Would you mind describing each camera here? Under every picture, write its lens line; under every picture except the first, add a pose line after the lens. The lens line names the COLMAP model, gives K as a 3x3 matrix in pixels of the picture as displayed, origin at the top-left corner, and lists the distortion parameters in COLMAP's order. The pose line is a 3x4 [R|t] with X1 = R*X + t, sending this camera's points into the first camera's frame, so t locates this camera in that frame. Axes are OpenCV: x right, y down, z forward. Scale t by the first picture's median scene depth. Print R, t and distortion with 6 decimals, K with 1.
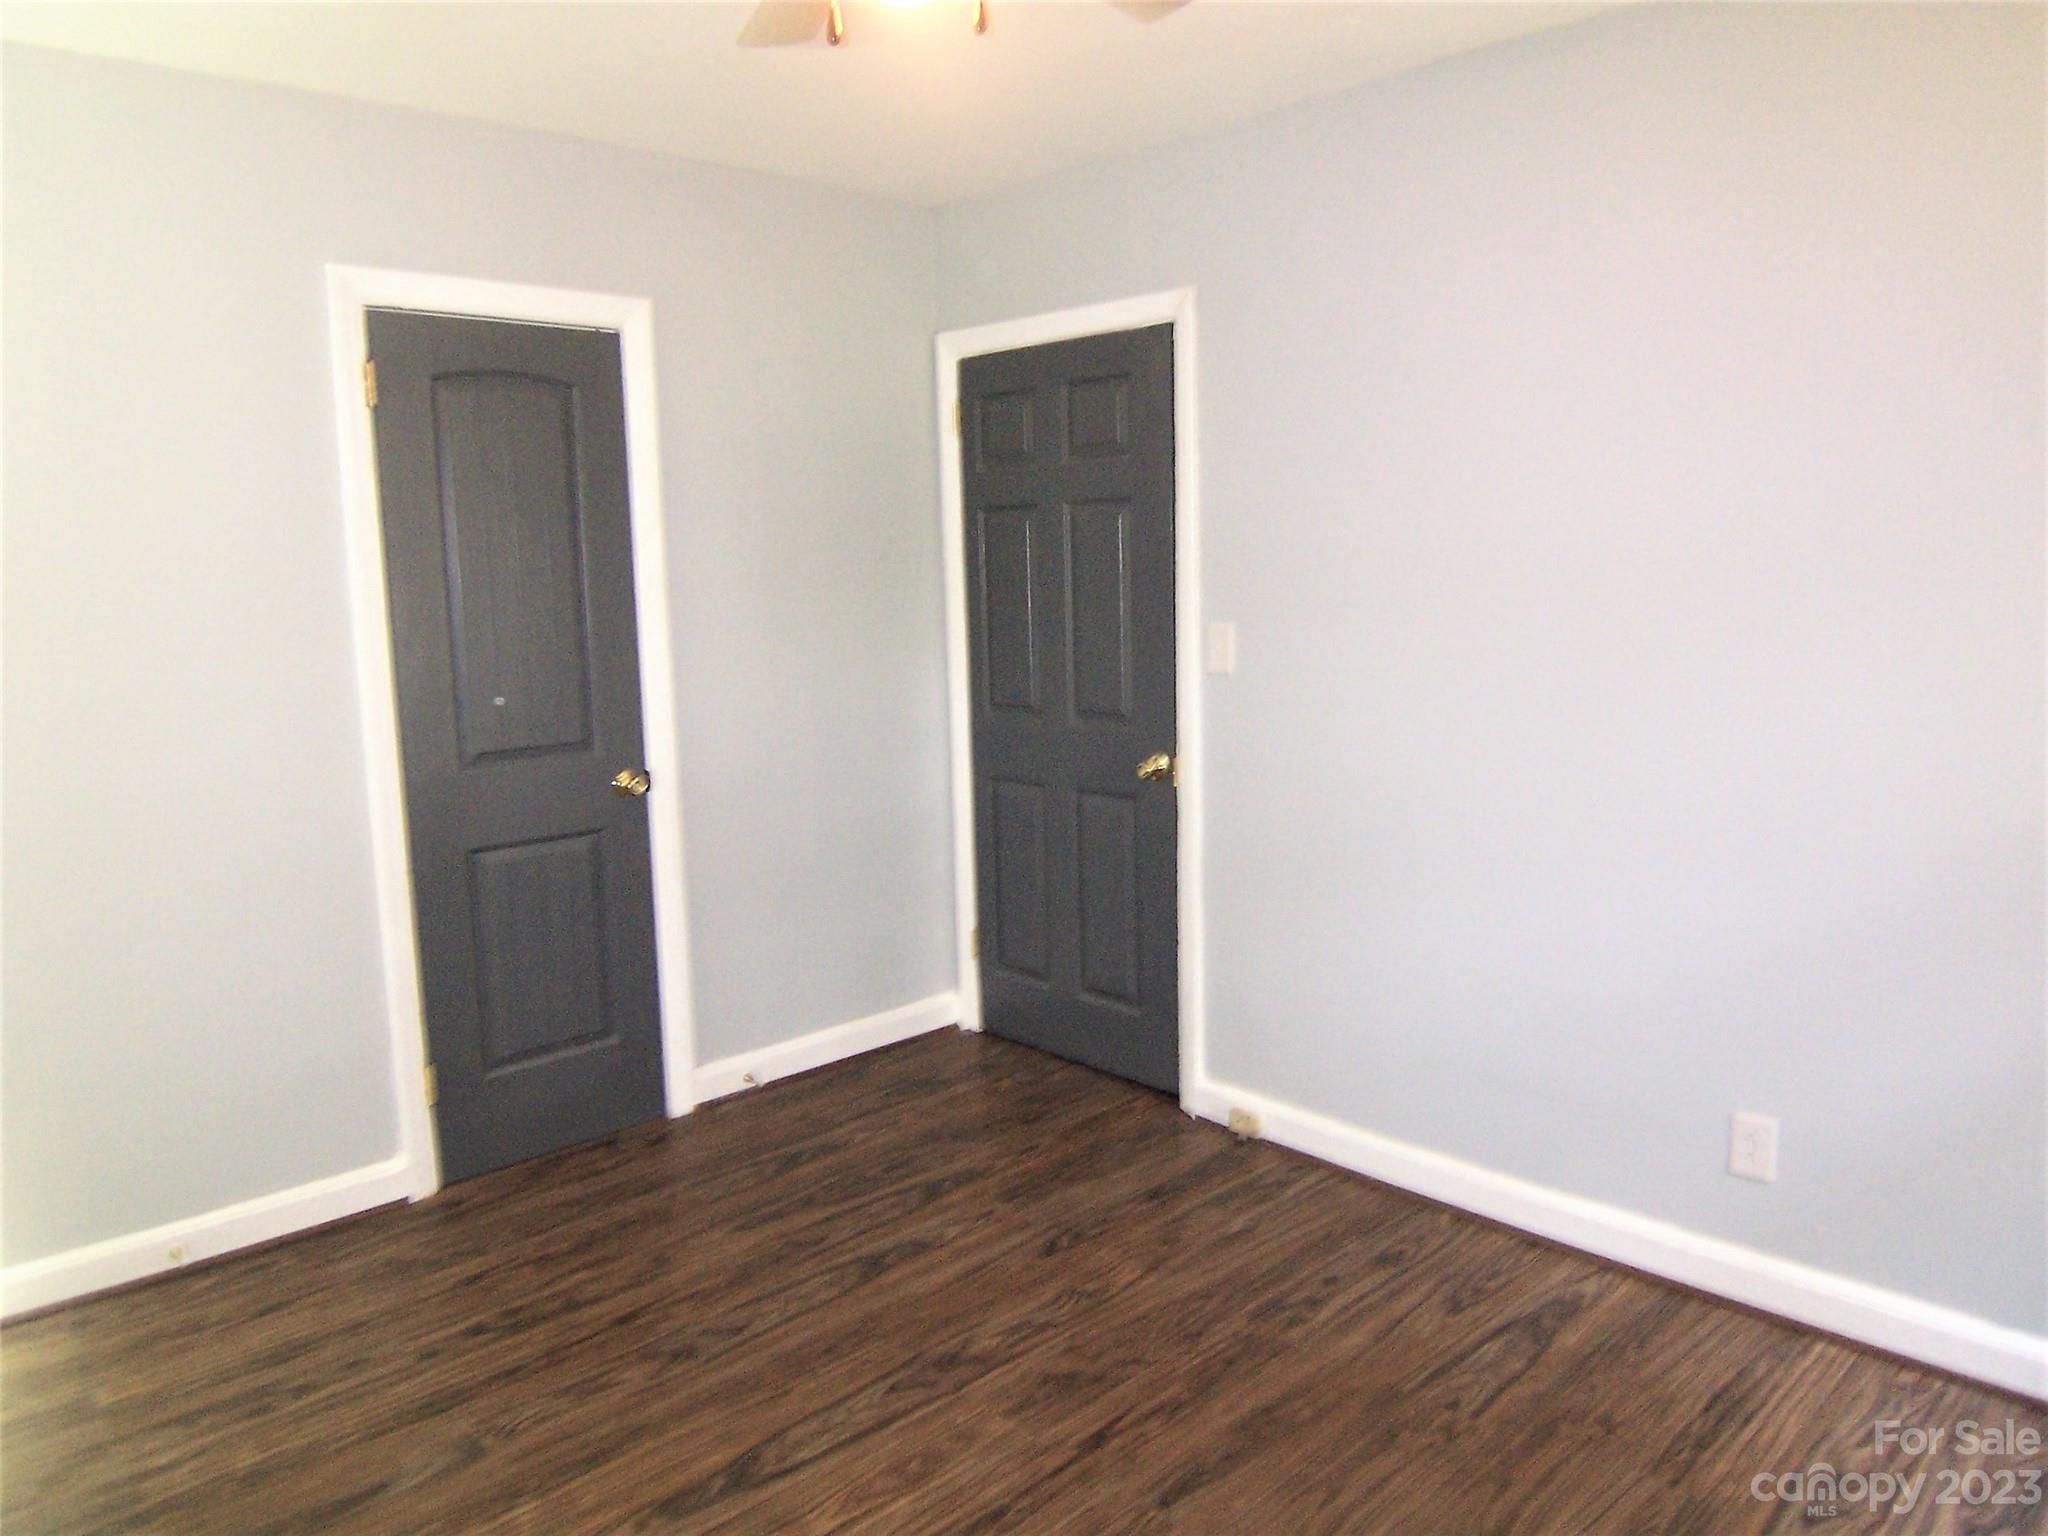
lens RADIAL K [[1386.7, 0, 1024.8], [0, 1386.7, 756.3], [0, 0, 1]] dist [-0.013521, -0.042806]
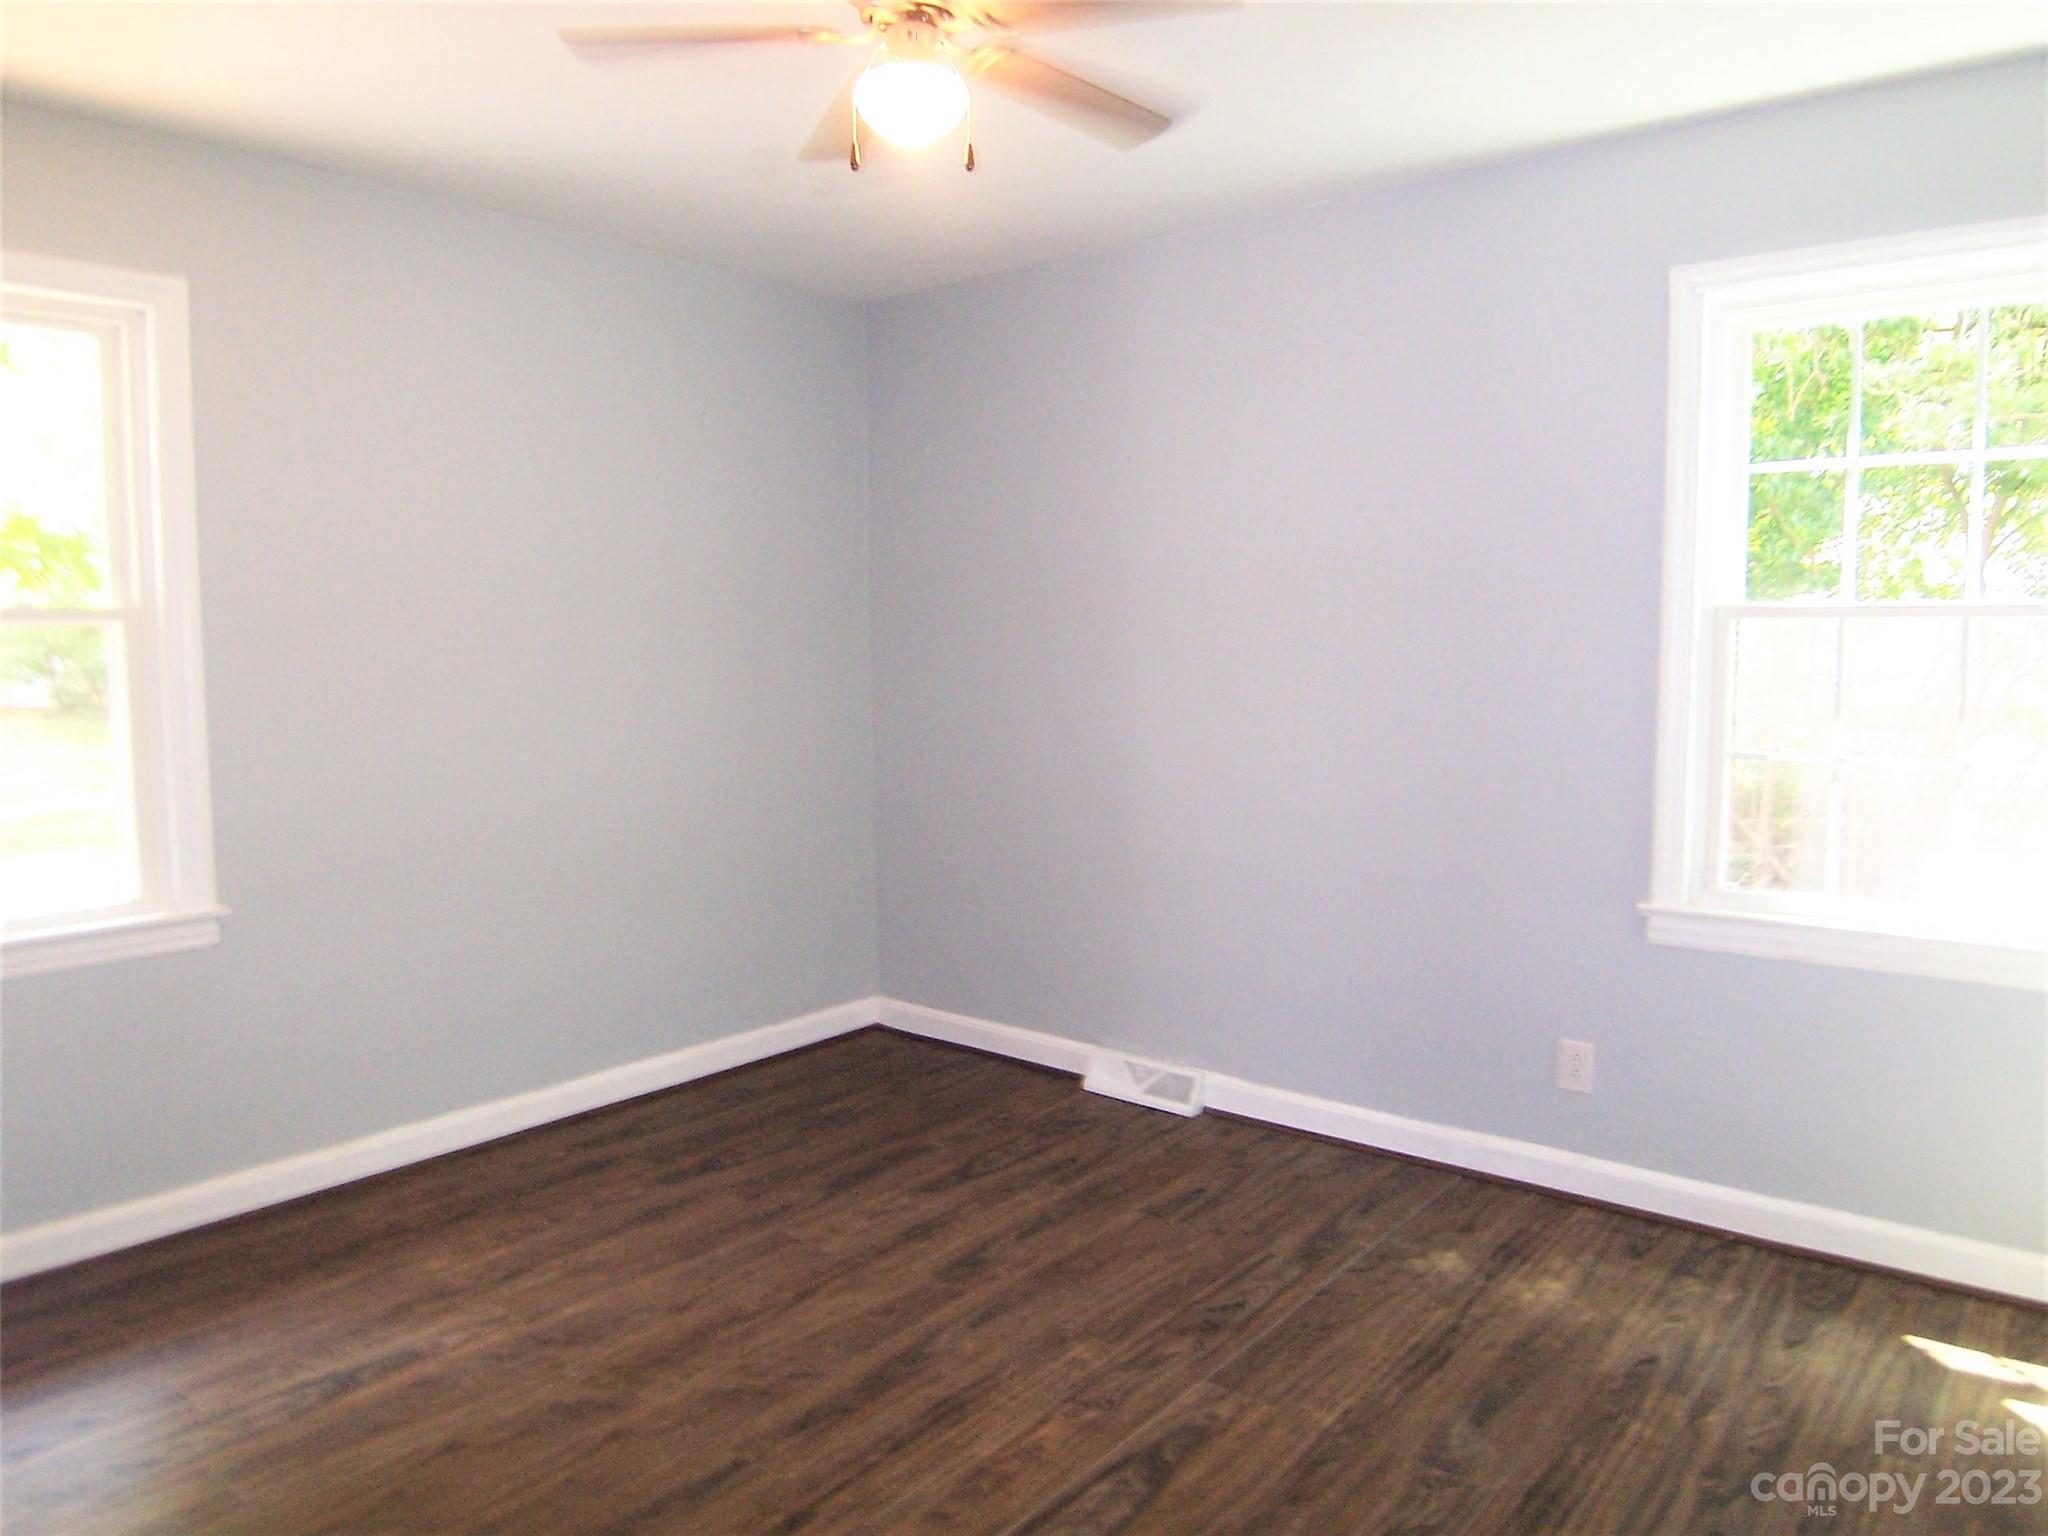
lens RADIAL K [[1386.7, 0, 1024.8], [0, 1386.7, 756.3], [0, 0, 1]] dist [-0.013521, -0.042806]
pose [[-0.990698, 0.036762, -0.131019, 0.001822], [0.006461, 0.974439, 0.224558, -0.214352], [0.135926, 0.221622, -0.965613, 1.851817]]
